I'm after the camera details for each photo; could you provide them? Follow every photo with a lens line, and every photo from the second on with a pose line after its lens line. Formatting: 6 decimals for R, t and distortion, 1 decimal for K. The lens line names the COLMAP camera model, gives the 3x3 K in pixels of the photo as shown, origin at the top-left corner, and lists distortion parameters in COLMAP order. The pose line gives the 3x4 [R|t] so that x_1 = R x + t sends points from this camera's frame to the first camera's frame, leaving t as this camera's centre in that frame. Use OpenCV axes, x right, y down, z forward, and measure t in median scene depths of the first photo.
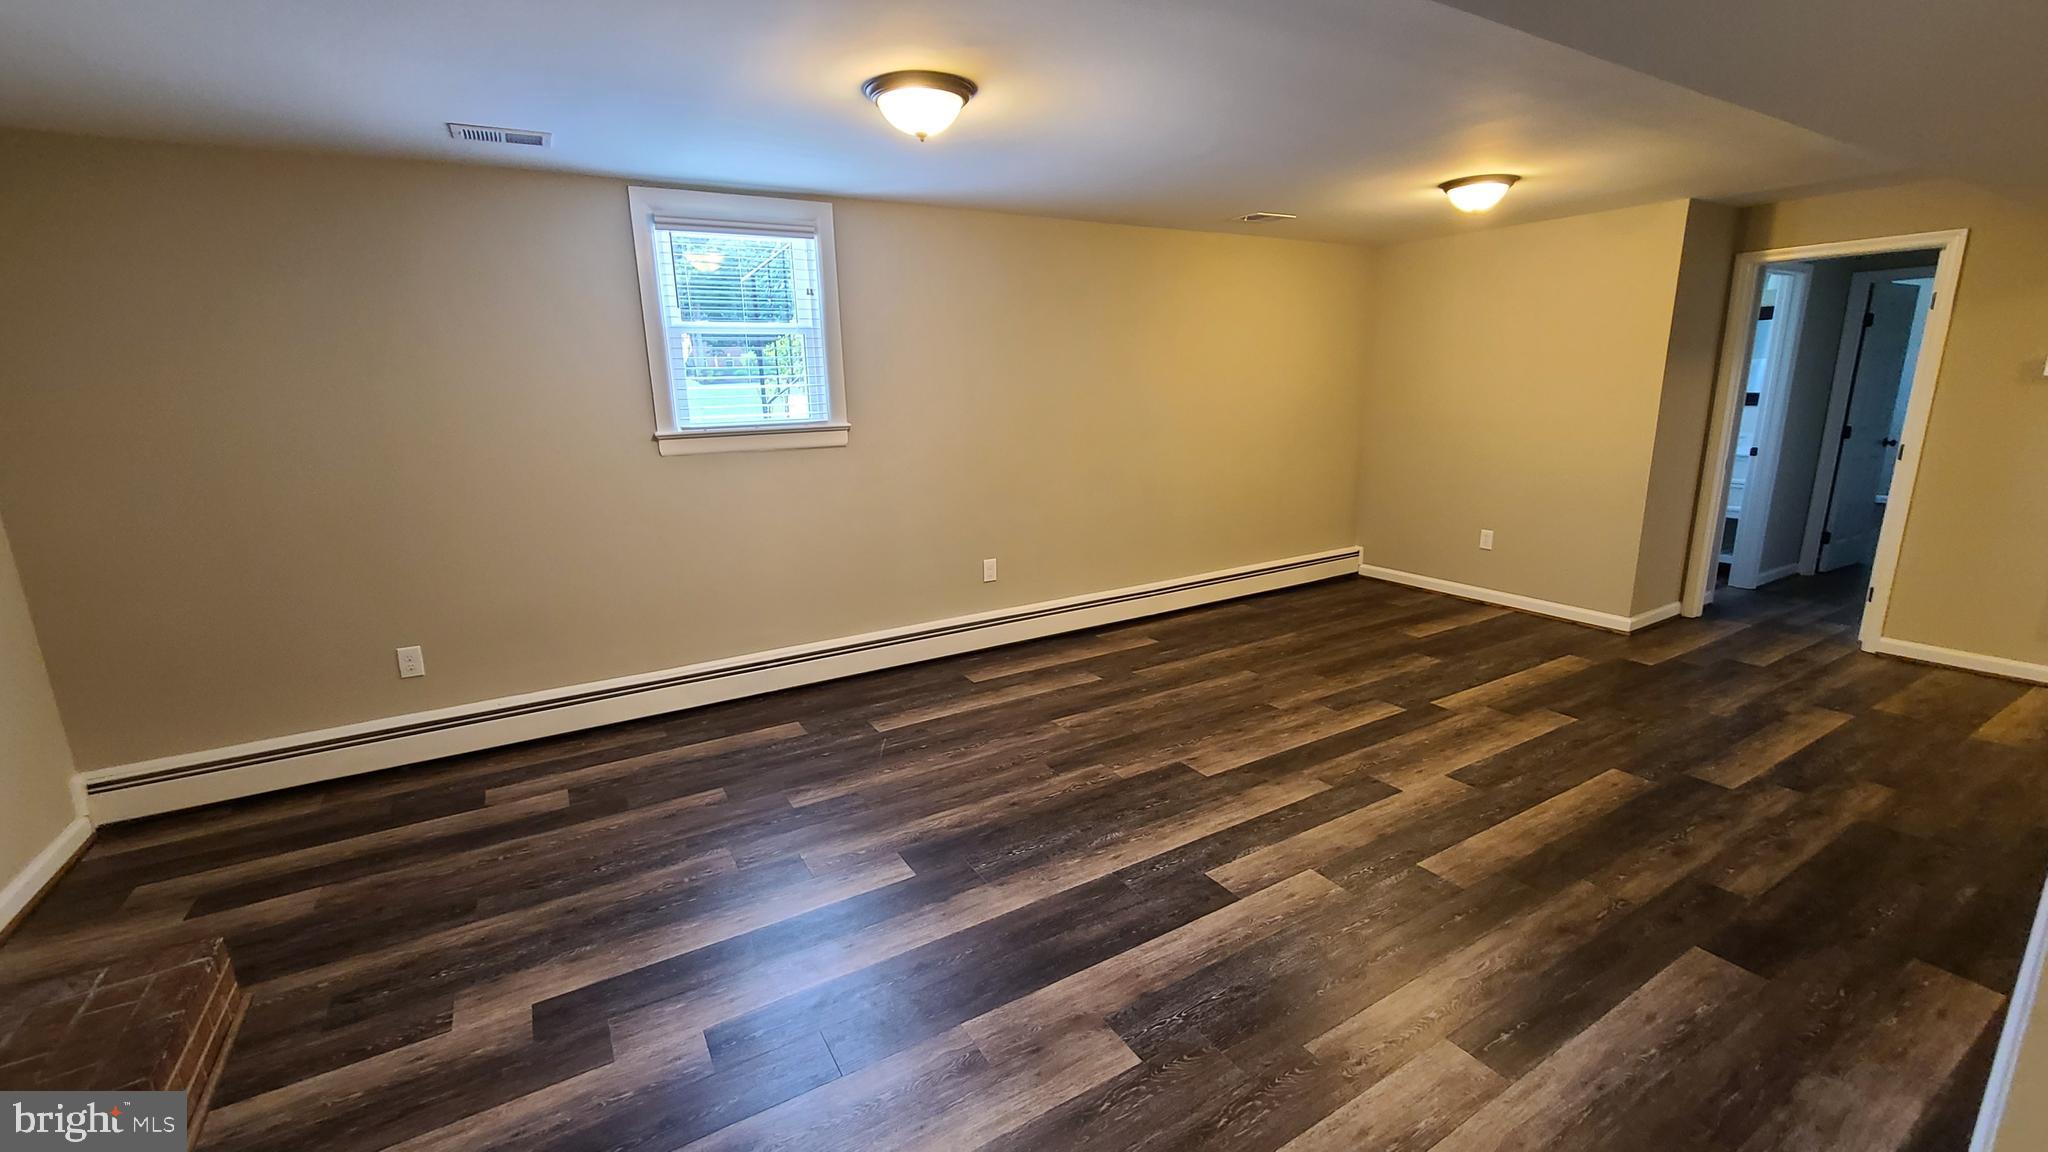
lens RADIAL K [[841.8, 0, 1014.5], [0, 841.8, 579.6], [0, 0, 1]] dist [-0.003053, 0.000014]
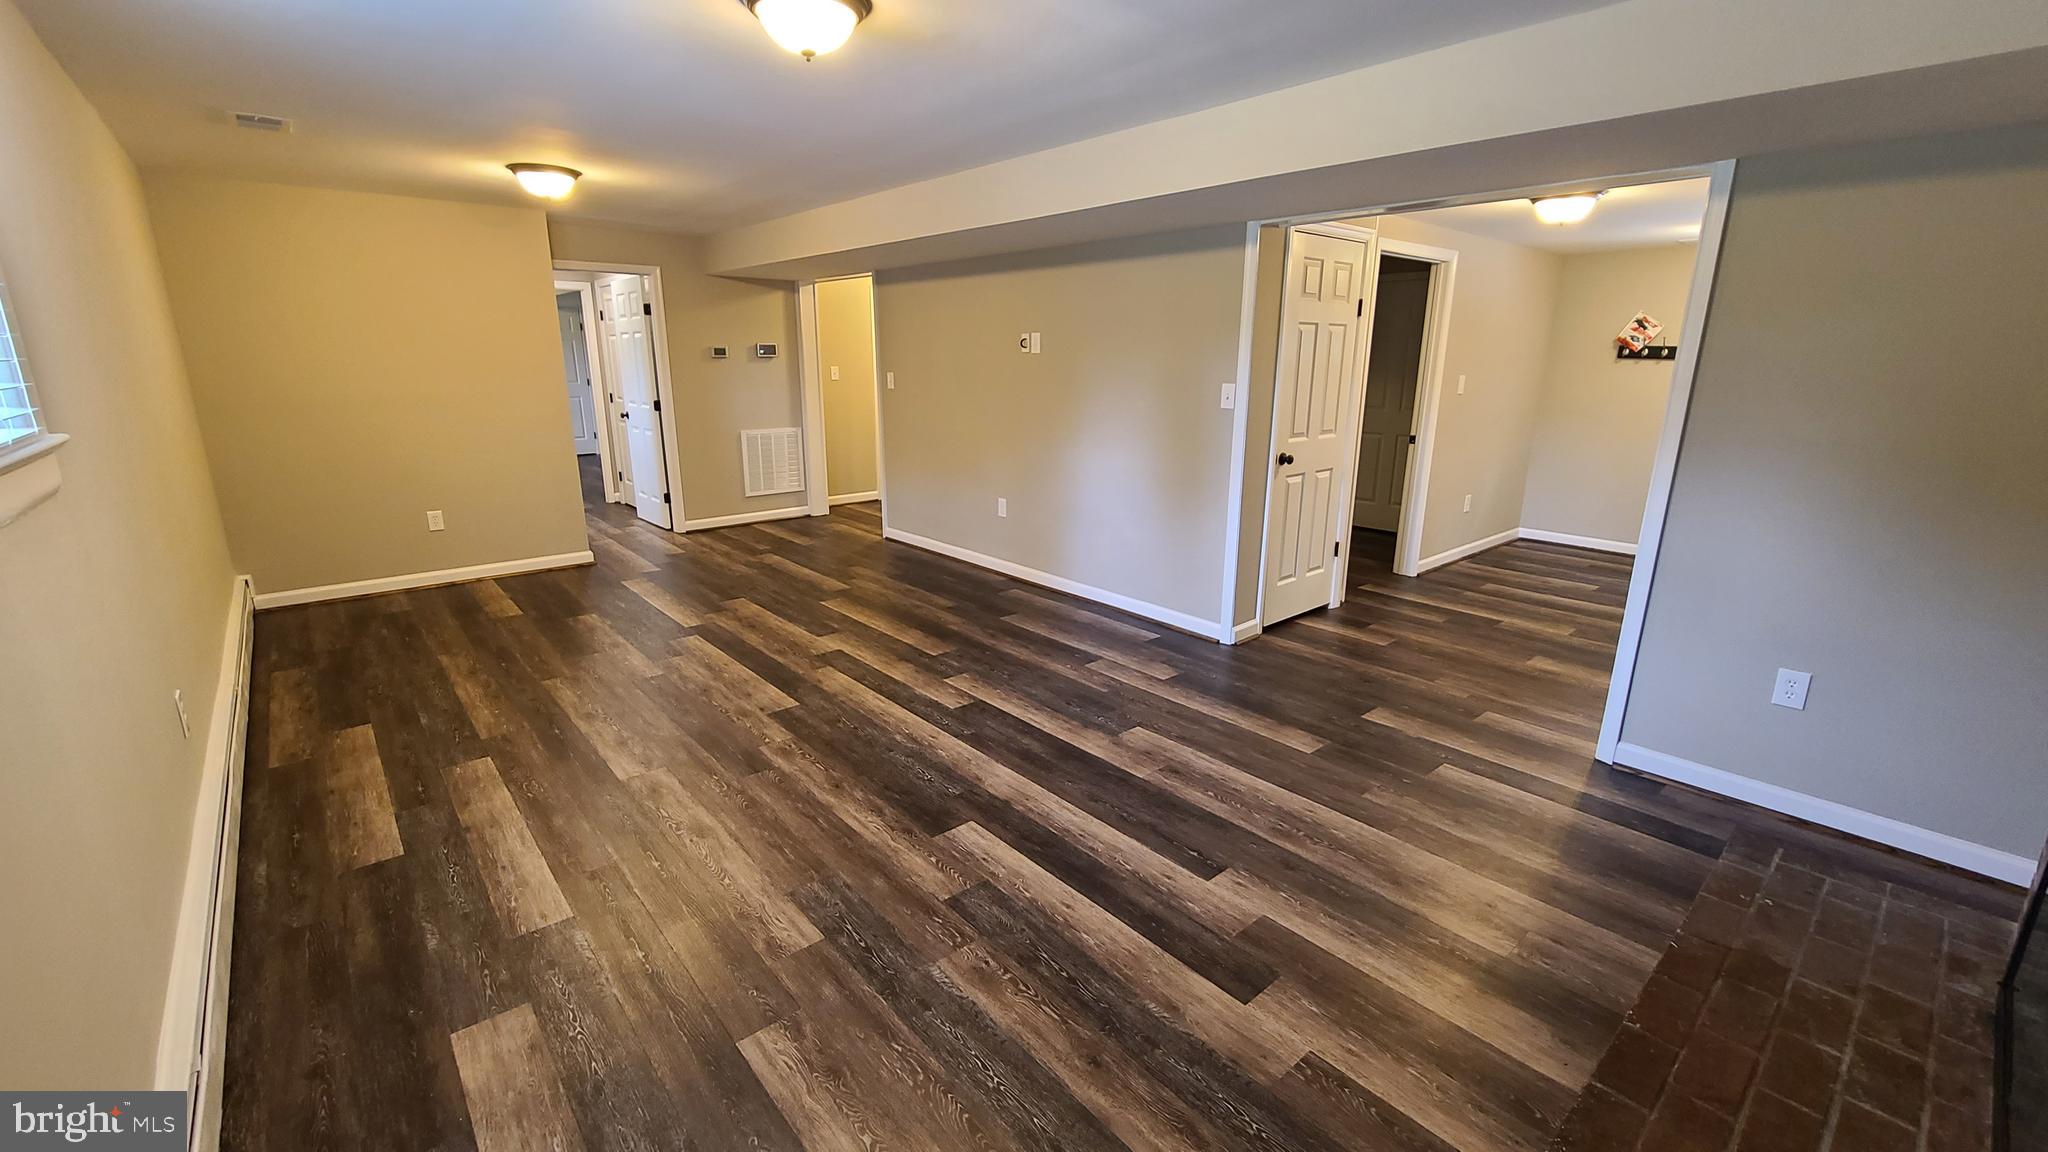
lens RADIAL K [[841.8, 0, 1024.2], [0, 841.8, 574.4], [0, 0, 1]] dist [-0.003053, 0.000014]
pose [[-0.179236, -0.230658, 0.956384, -0.815363], [0.226647, 0.936297, 0.268289, -0.154361], [-0.957343, 0.264848, -0.115541, 0.755389]]
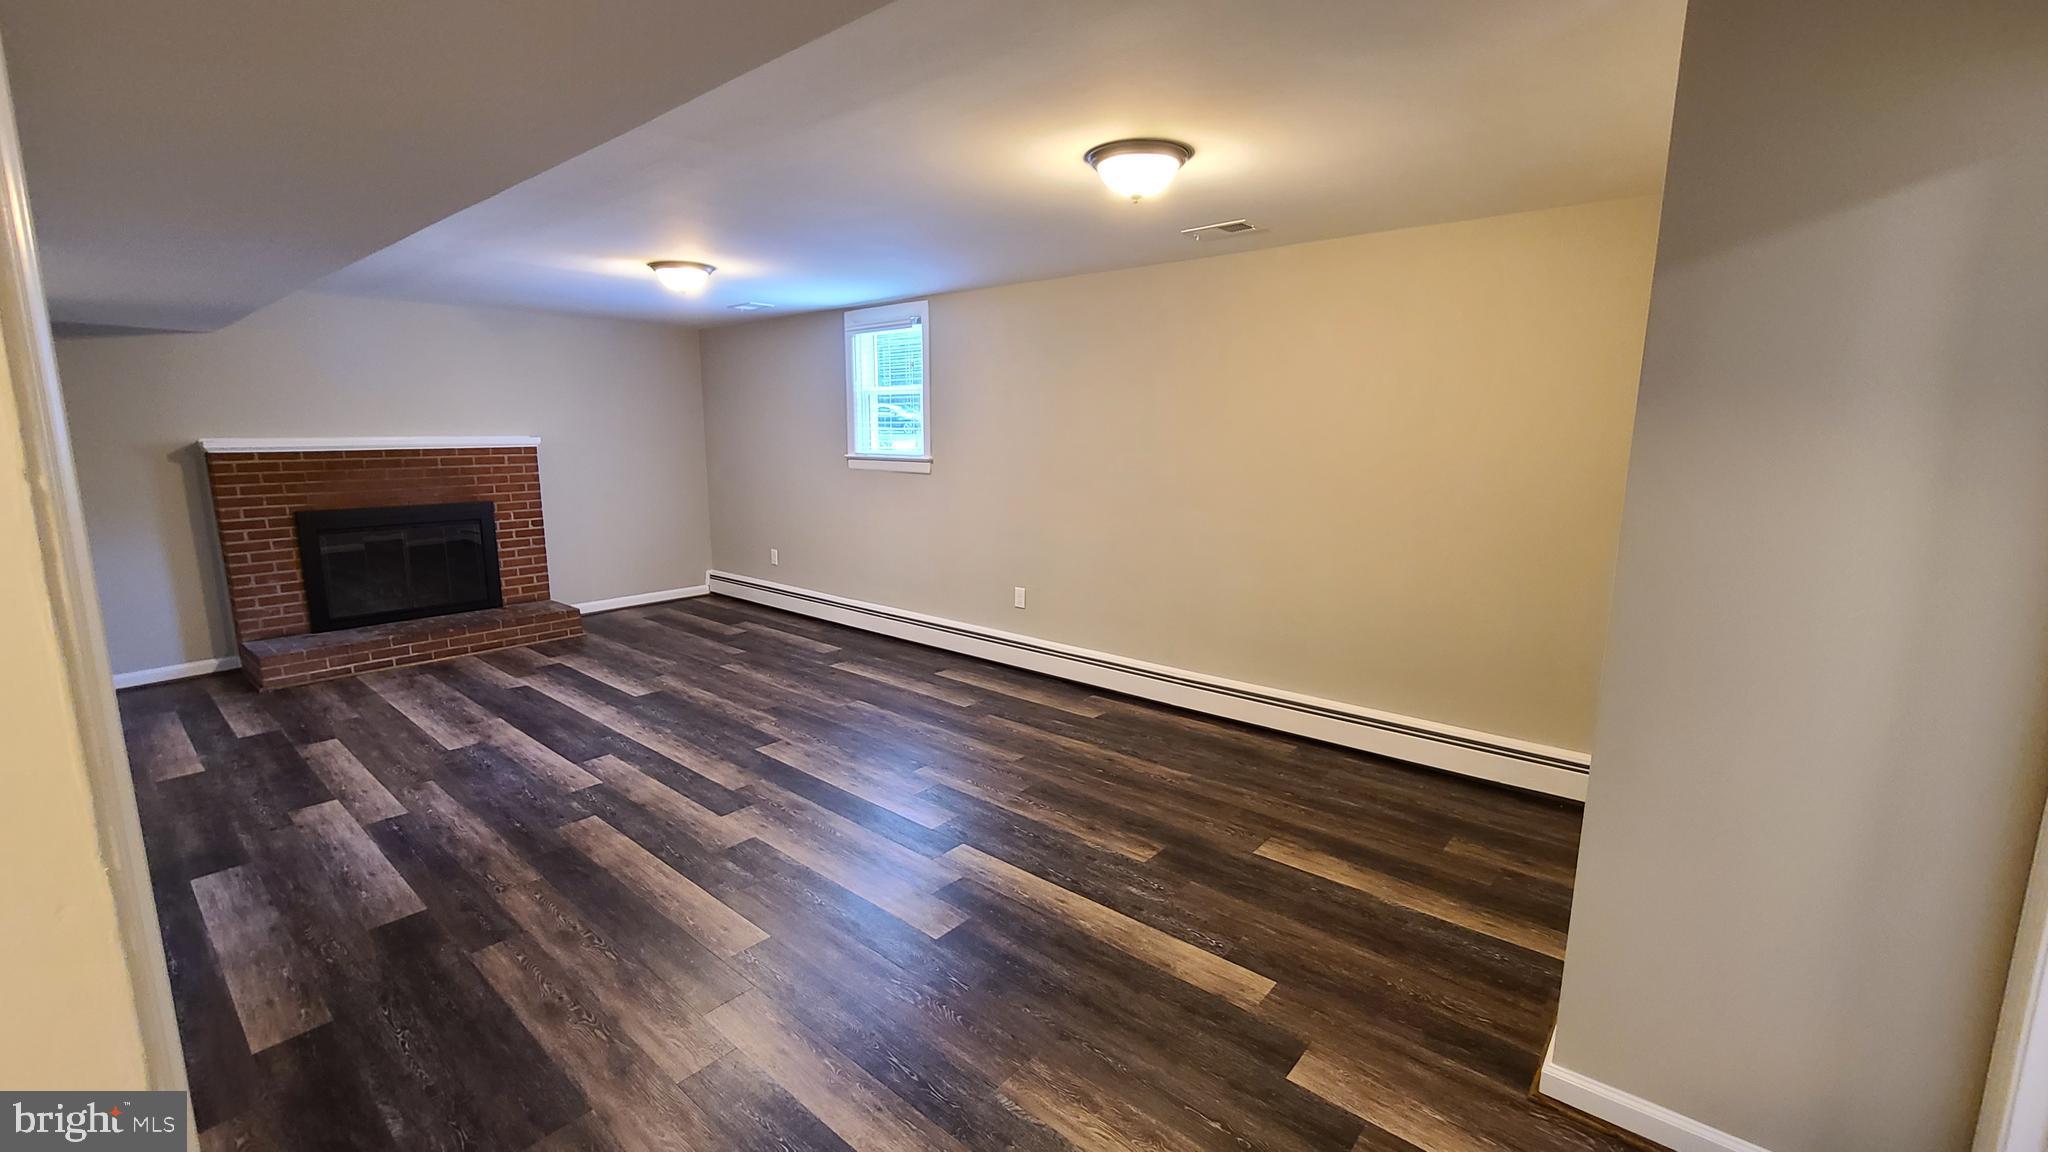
lens RADIAL K [[841.8, 0, 1012.3], [0, 841.8, 567.6], [0, 0, 1]] dist [-0.003053, 0.000014]
pose [[0.316783, 0.180208, -0.931222, 1.375208], [-0.227270, 0.967607, 0.109936, -0.233142], [0.920867, 0.176813, 0.347477, 0.826253]]
